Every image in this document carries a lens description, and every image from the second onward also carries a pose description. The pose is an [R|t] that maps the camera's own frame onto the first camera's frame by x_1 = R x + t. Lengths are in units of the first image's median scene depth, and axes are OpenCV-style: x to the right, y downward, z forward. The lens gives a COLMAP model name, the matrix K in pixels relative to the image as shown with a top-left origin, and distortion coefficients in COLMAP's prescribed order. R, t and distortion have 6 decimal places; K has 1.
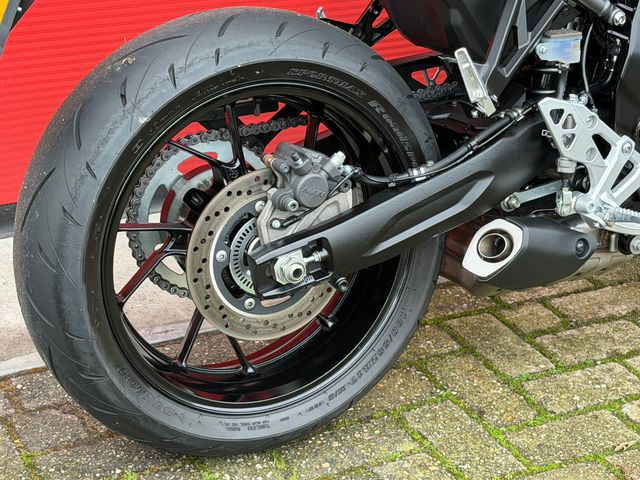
lens RADIAL K [[1386.2, 0, 321.1], [0, 1386.2, 241.9], [0, 0, 1]] dist [0.139429, 0.000000]
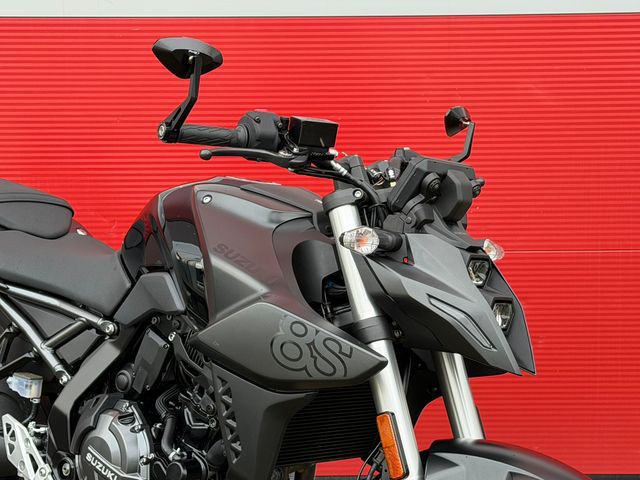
lens RADIAL K [[1386.2, 0, 318.9], [0, 1386.2, 240.9], [0, 0, 1]] dist [0.139429, 0.000000]
pose [[0.359025, 0.093584, -0.928624, 1.601306], [-0.400796, 0.914009, -0.062844, -0.303370], [0.842890, 0.394751, 0.365661, 0.649588]]
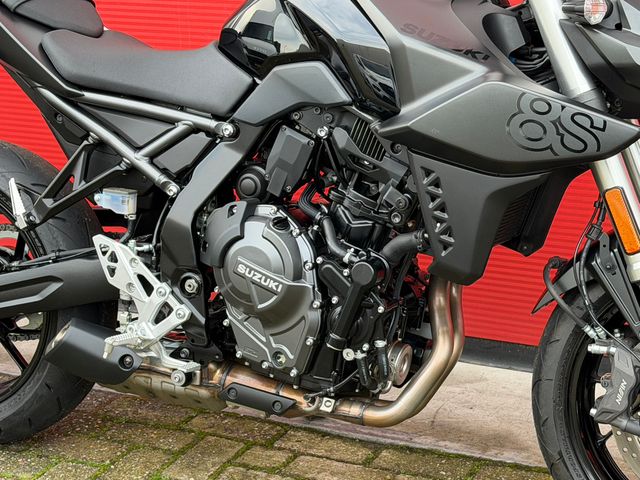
lens RADIAL K [[1386.2, 0, 324.9], [0, 1386.2, 243.2], [0, 0, 1]] dist [0.139429, 0.000000]
pose [[0.614410, 0.174917, -0.769353, 1.290063], [-0.307877, 0.950964, -0.029665, -0.119821], [0.726438, 0.255092, 0.638135, 0.302992]]
